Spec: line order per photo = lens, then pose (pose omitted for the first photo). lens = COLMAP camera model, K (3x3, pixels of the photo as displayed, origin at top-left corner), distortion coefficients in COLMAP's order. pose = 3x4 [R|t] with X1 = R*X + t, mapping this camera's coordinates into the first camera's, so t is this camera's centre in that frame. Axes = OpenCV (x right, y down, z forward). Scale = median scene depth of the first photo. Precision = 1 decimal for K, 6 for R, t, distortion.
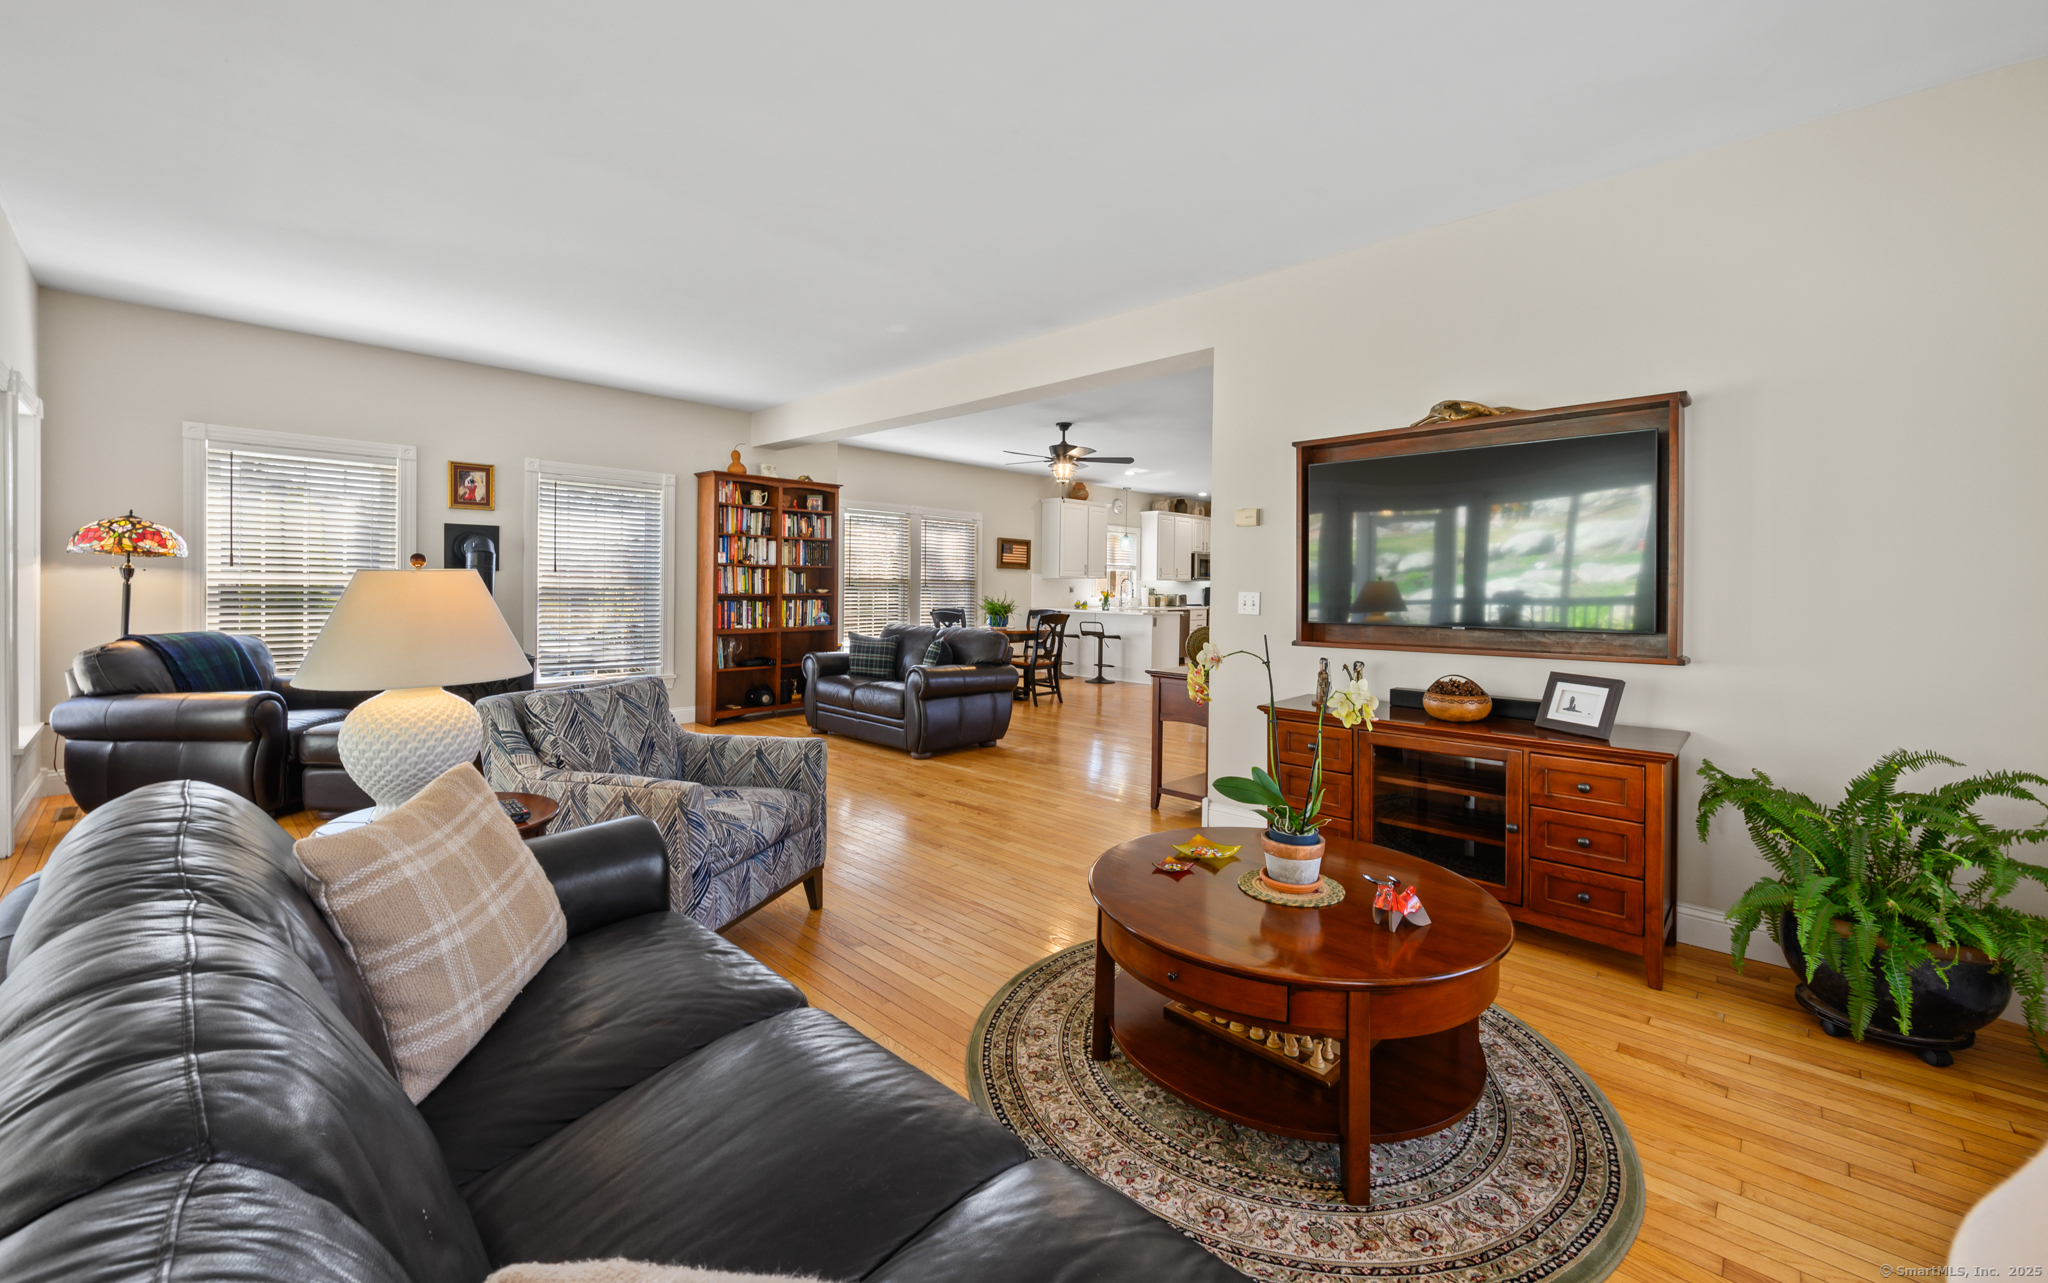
lens RADIAL K [[820.0, 0, 1037.8], [0, 820.0, 590.5], [0, 0, 1]] dist [0.000781, 0.000049]
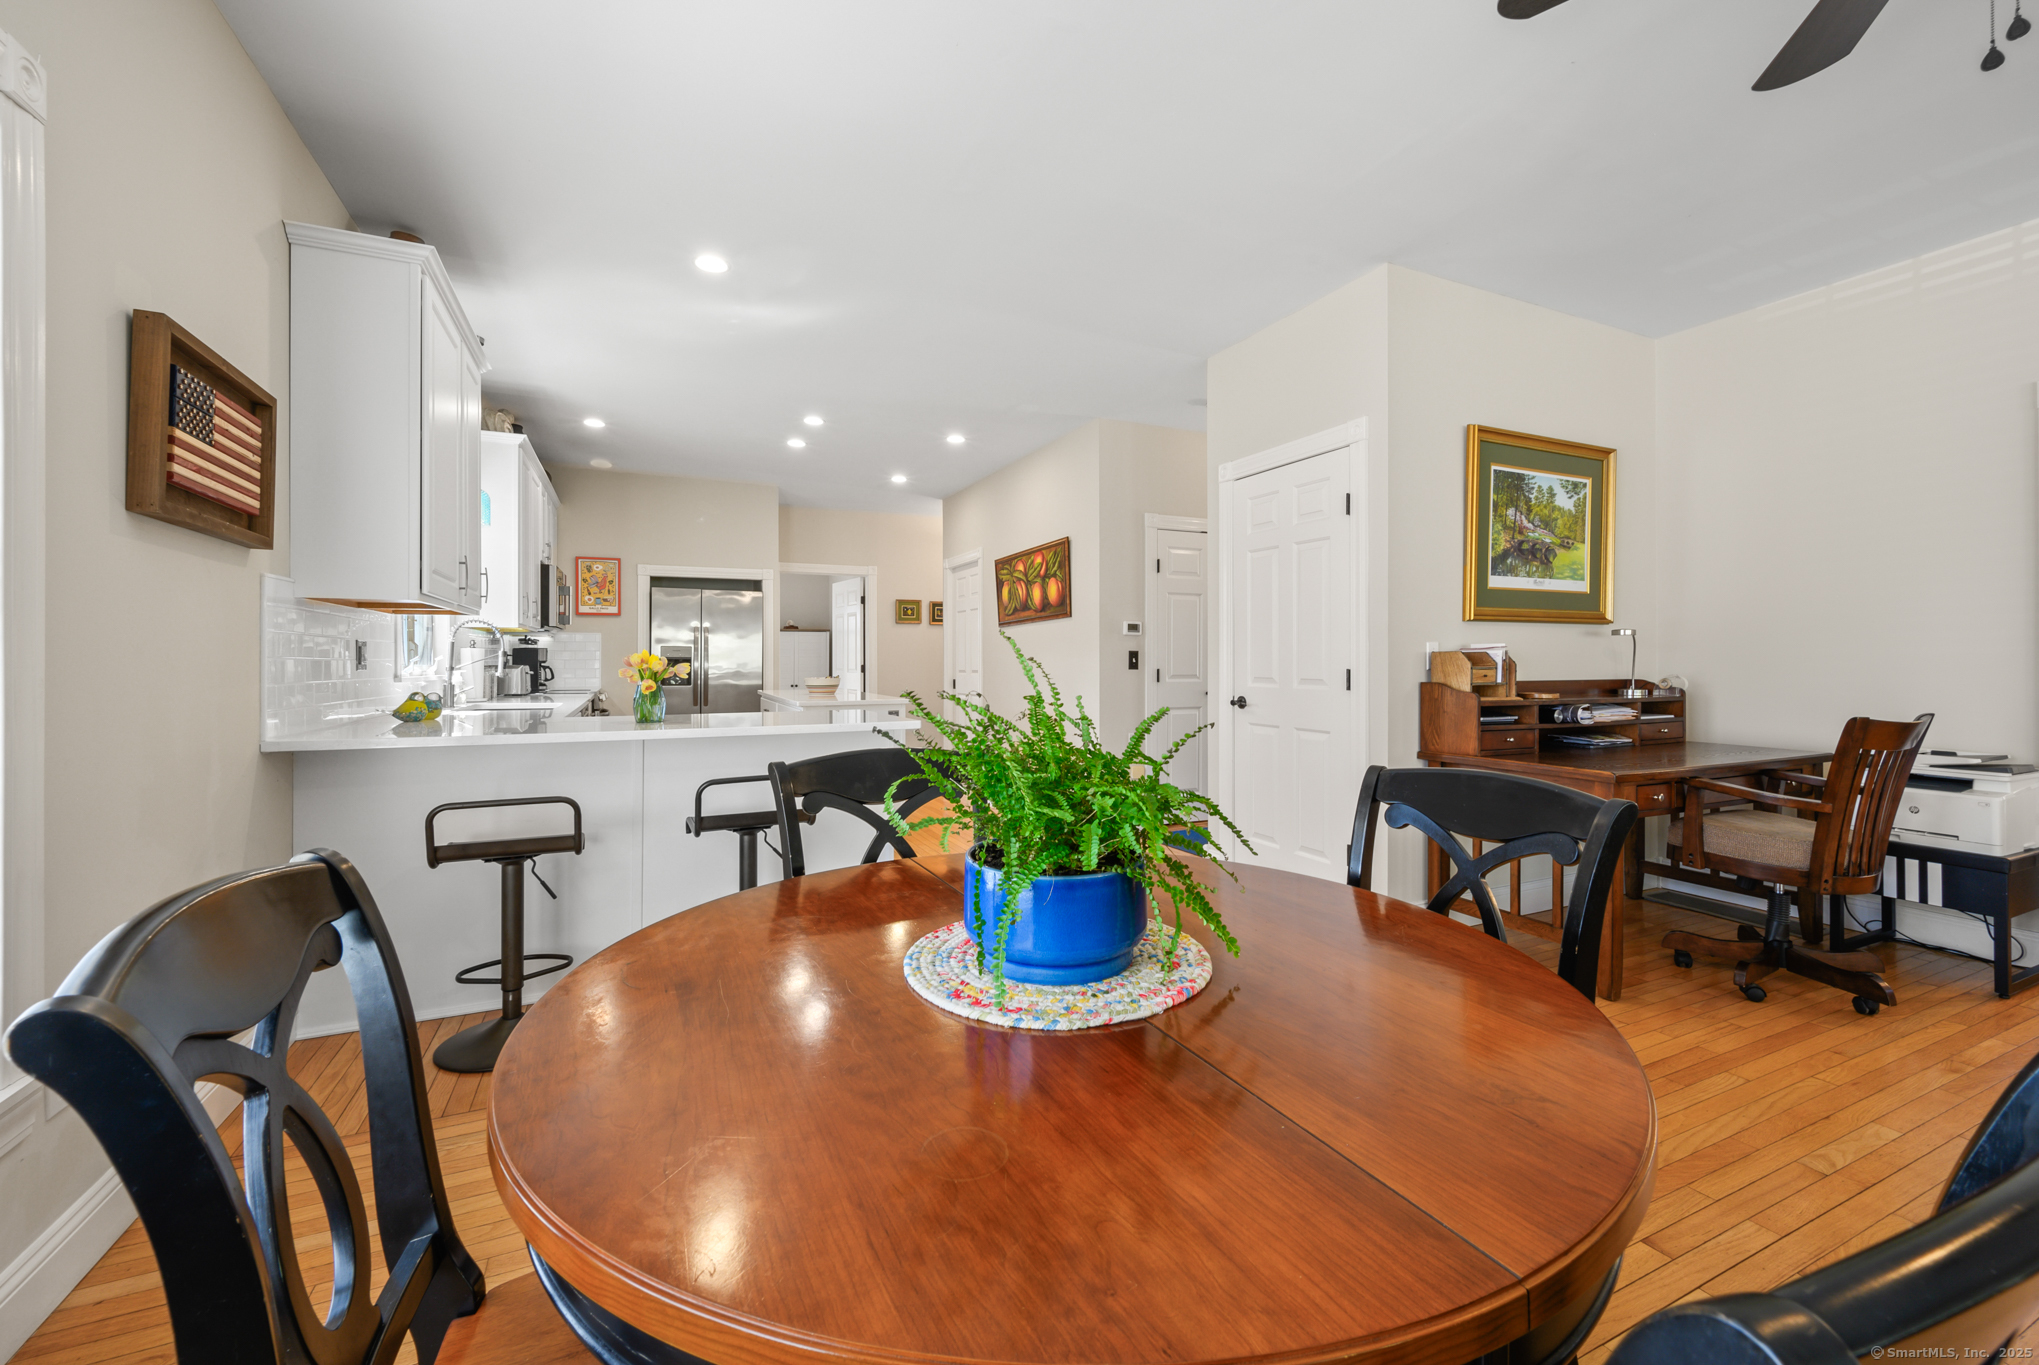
lens RADIAL K [[827.8, 0, 1027.7], [0, 827.8, 654.3], [0, 0, 1]] dist [0.000292, 0.000018]
pose [[0.374029, -0.008758, 0.927376, -0.141232], [0.012990, 0.999907, 0.004204, 0.001259], [-0.927326, 0.010475, 0.374108, 0.842525]]
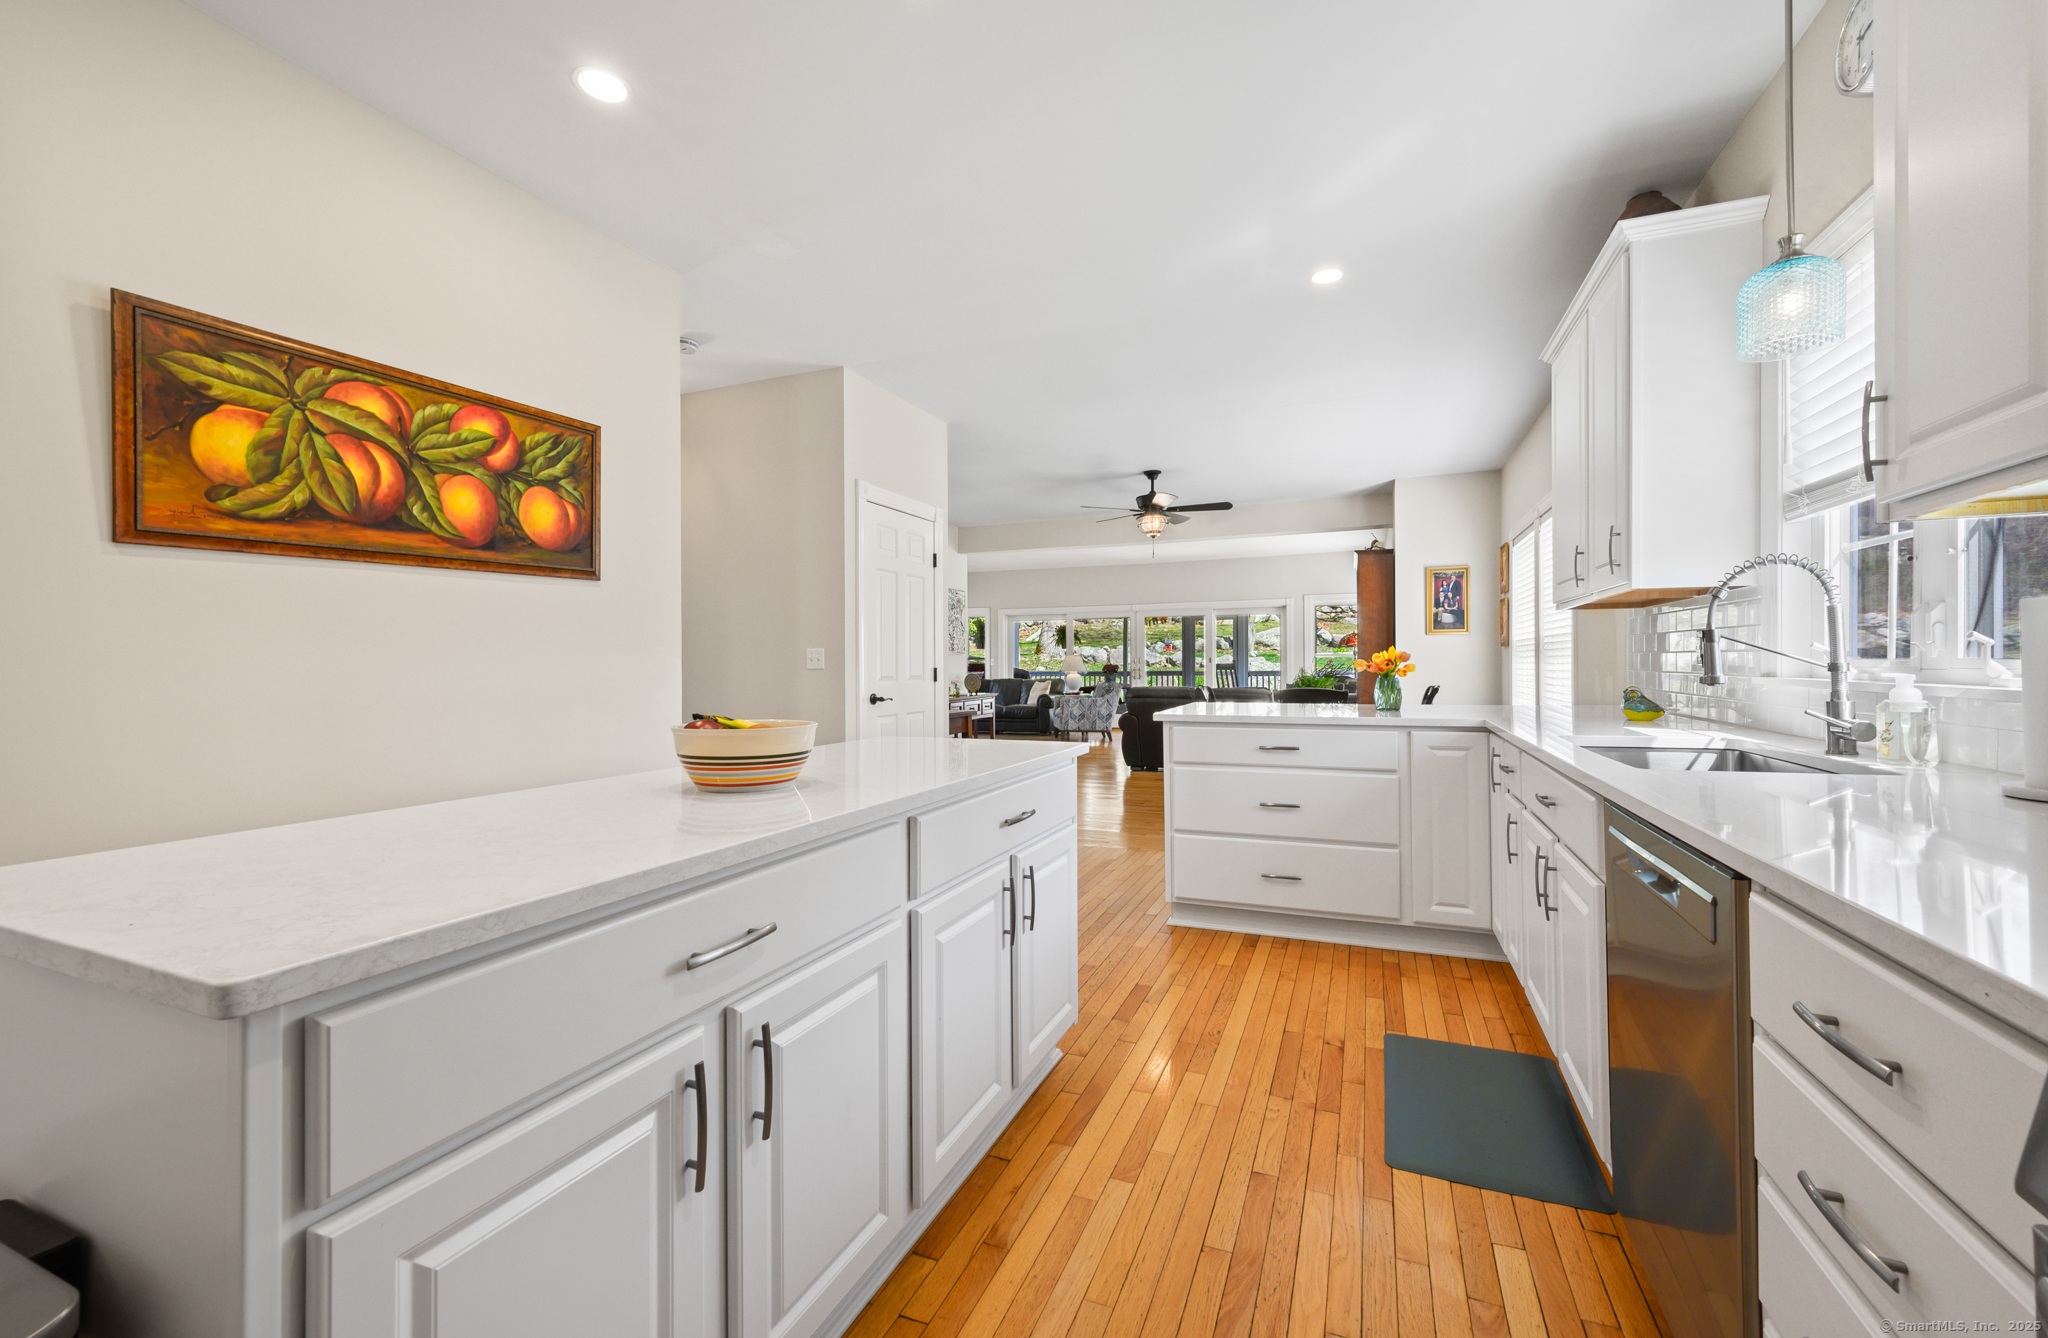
lens RADIAL K [[811.5, 0, 1024.0], [0, 811.5, 669.0], [0, 0, 1]] dist [-0.000116, -0.000008]
pose [[-0.940872, -0.004267, -0.338736, 0.351862], [-0.007436, 0.999940, 0.008059, 0.006666], [0.338682, 0.010101, -0.940847, 1.355129]]
